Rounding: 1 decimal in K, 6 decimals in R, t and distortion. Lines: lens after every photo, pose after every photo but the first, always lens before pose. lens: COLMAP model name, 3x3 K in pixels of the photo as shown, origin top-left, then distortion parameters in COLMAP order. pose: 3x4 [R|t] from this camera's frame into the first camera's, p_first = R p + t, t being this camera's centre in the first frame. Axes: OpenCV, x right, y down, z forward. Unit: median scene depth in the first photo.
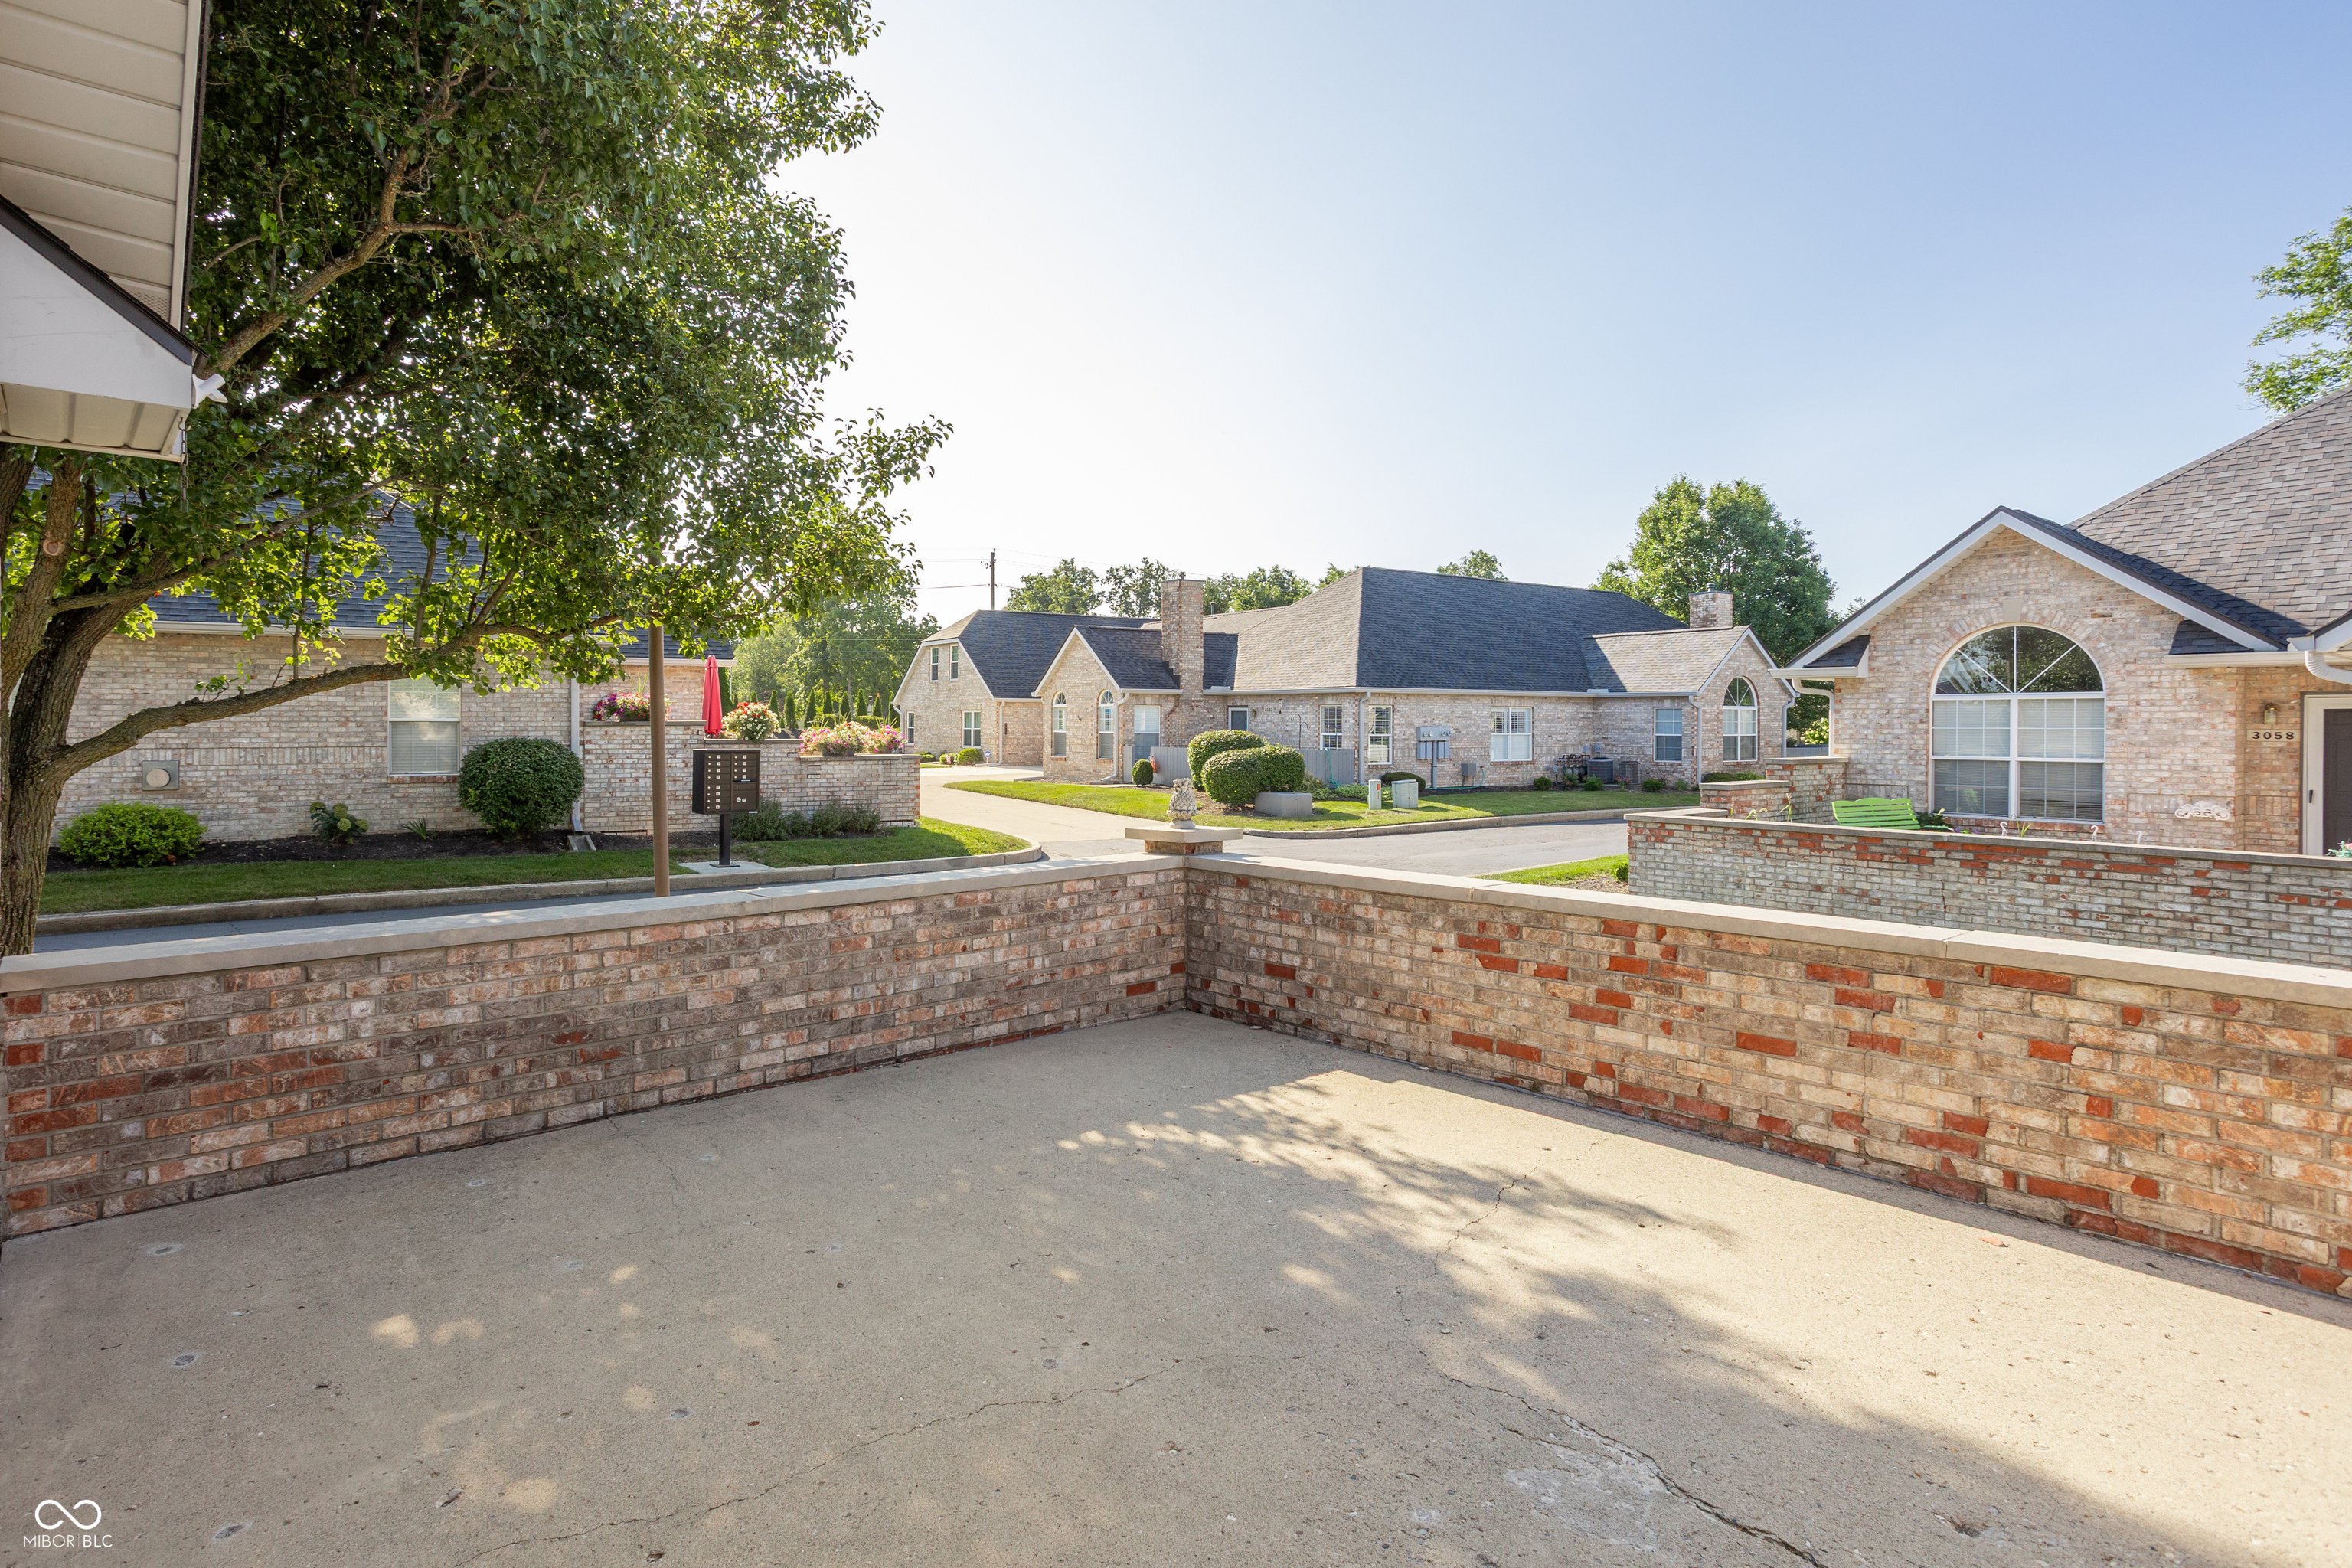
lens RADIAL K [[1202.3, 0, 1166.7], [0, 1202.3, 765.0], [0, 0, 1]] dist [-0.038495, 0.016871]
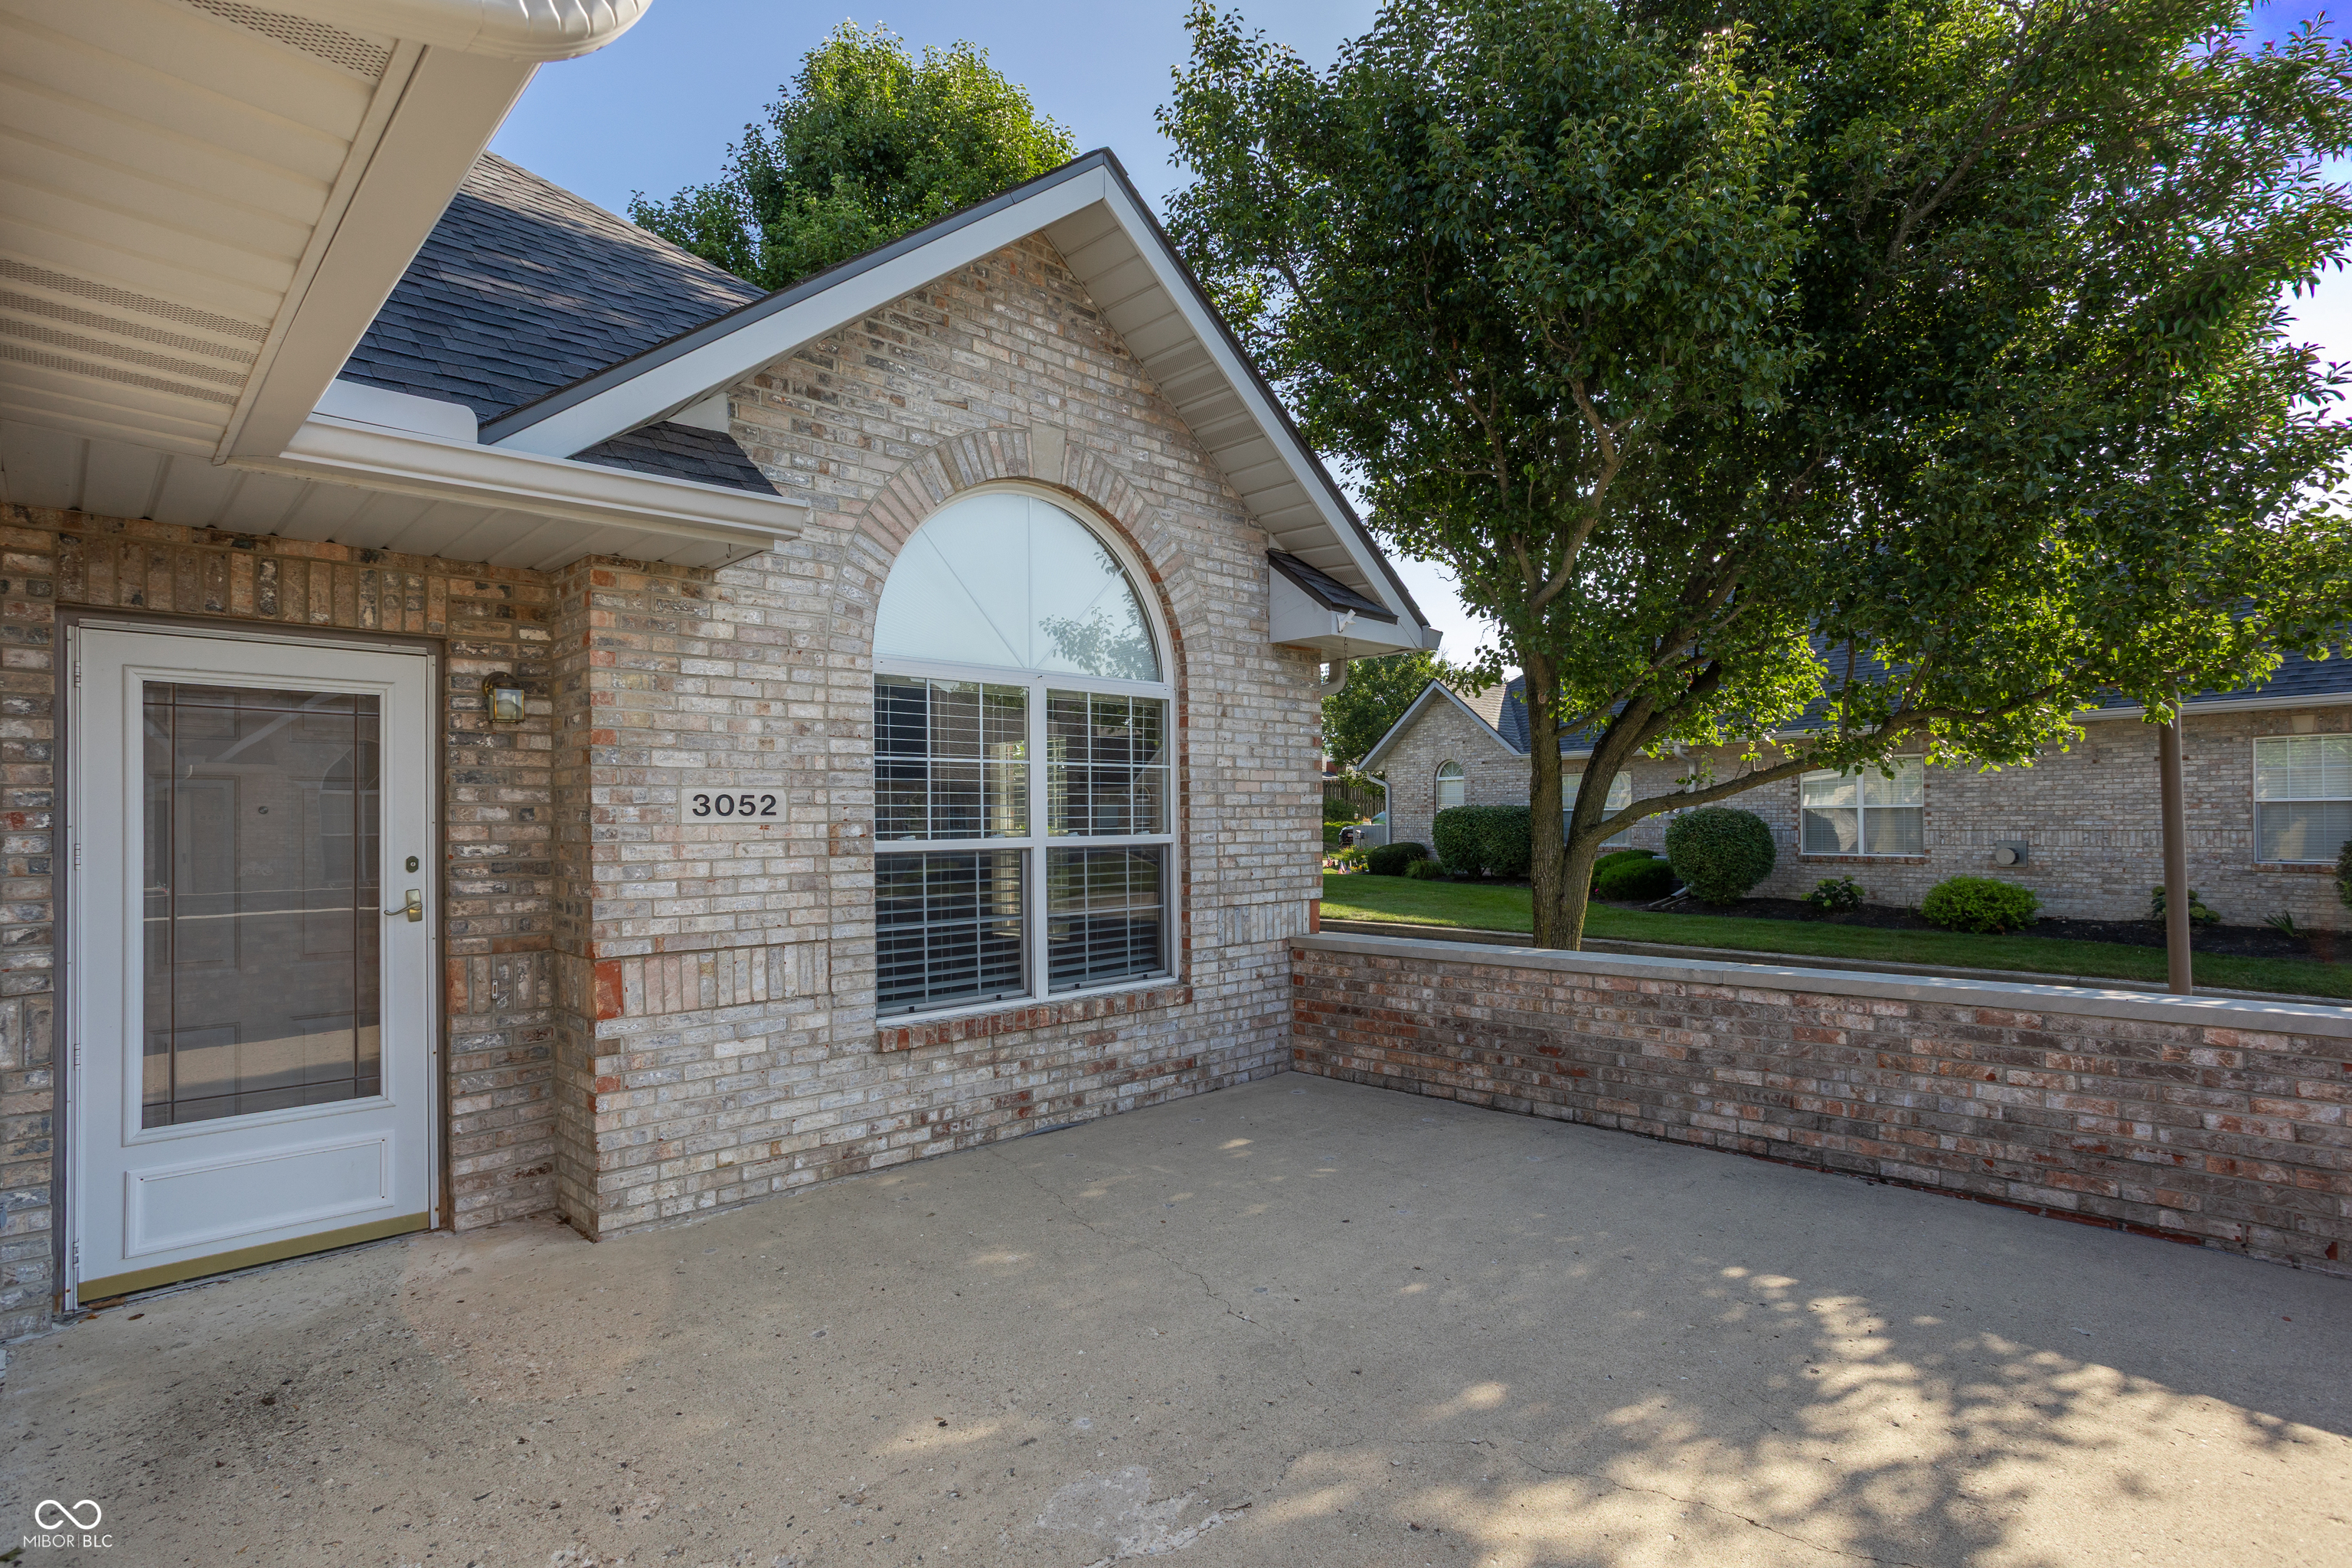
lens RADIAL K [[1202.3, 0, 1175.1], [0, 1202.3, 808.1], [0, 0, 1]] dist [-0.038495, 0.016871]
pose [[0.029558, -0.014953, -0.999451, 0.761384], [-0.019835, 0.999682, -0.015543, -0.005809], [0.999366, 0.020284, 0.029252, 0.529244]]
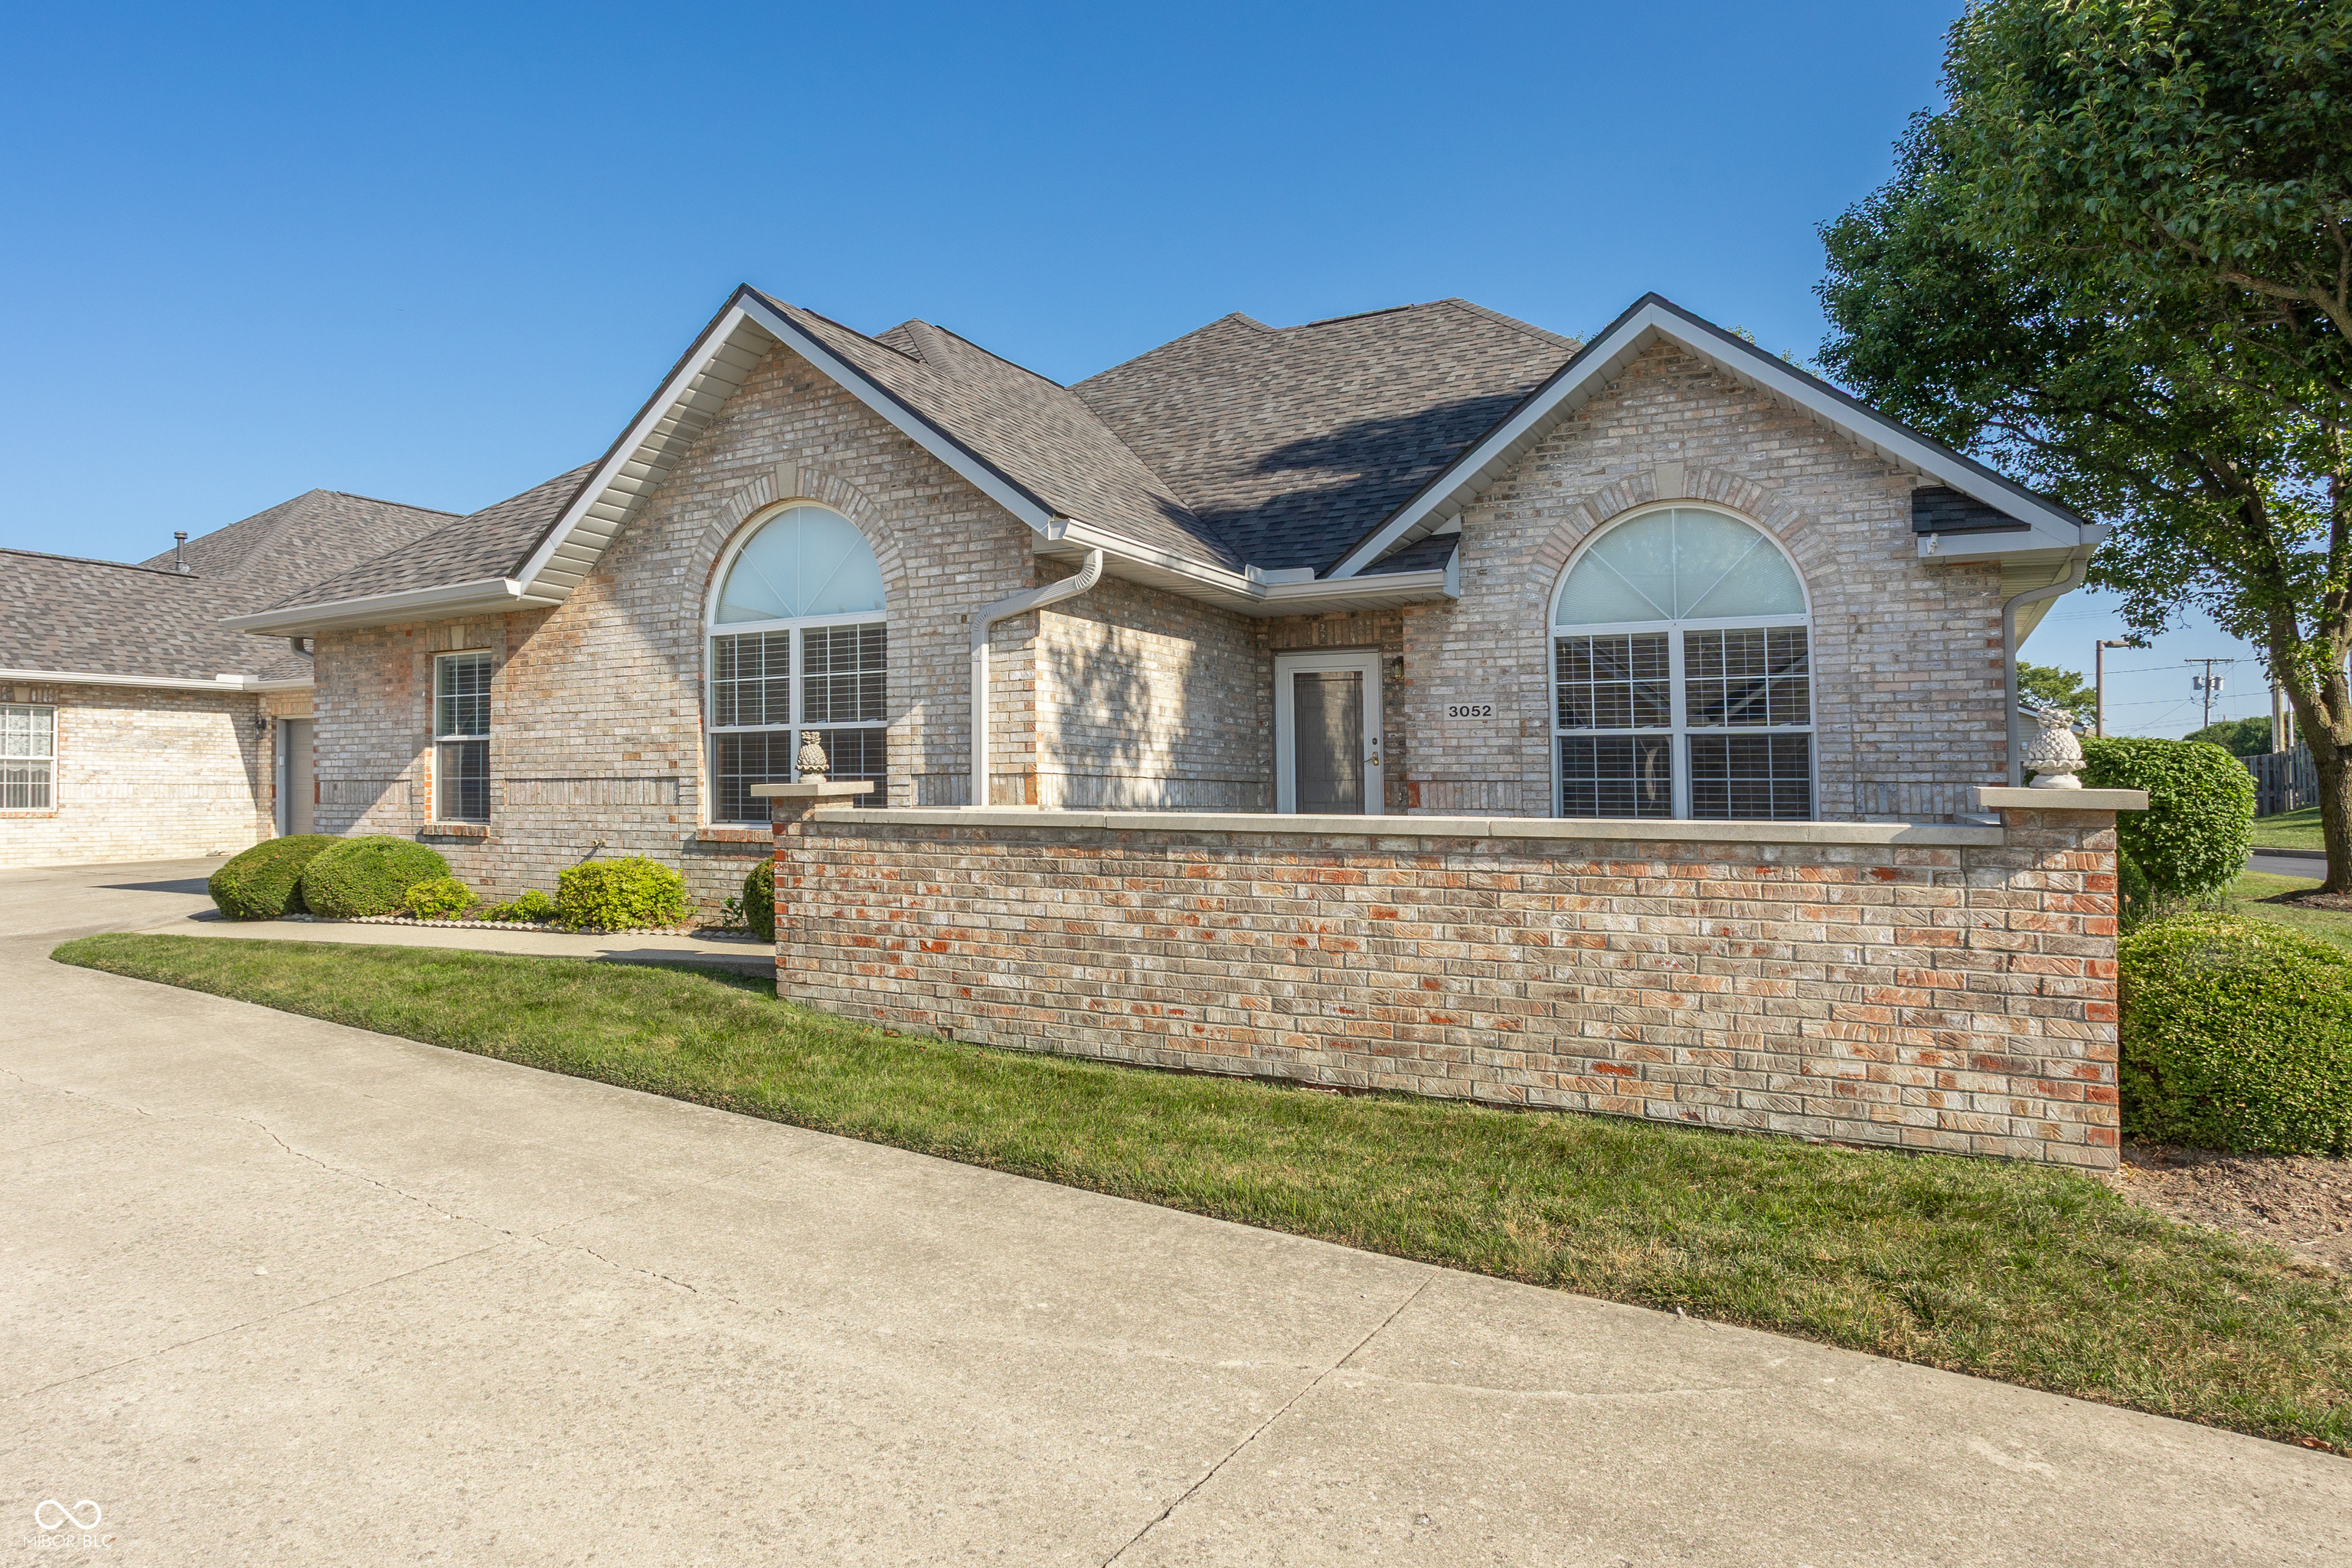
lens RADIAL K [[1202.3, 0, 1199.1], [0, 1202.3, 806.8], [0, 0, 1]] dist [-0.038495, 0.016871]
pose [[-0.937217, 0.003035, -0.348734, 0.919469], [-0.016062, 0.998525, 0.051857, 0.052147], [0.348378, 0.054202, -0.935786, 2.079939]]
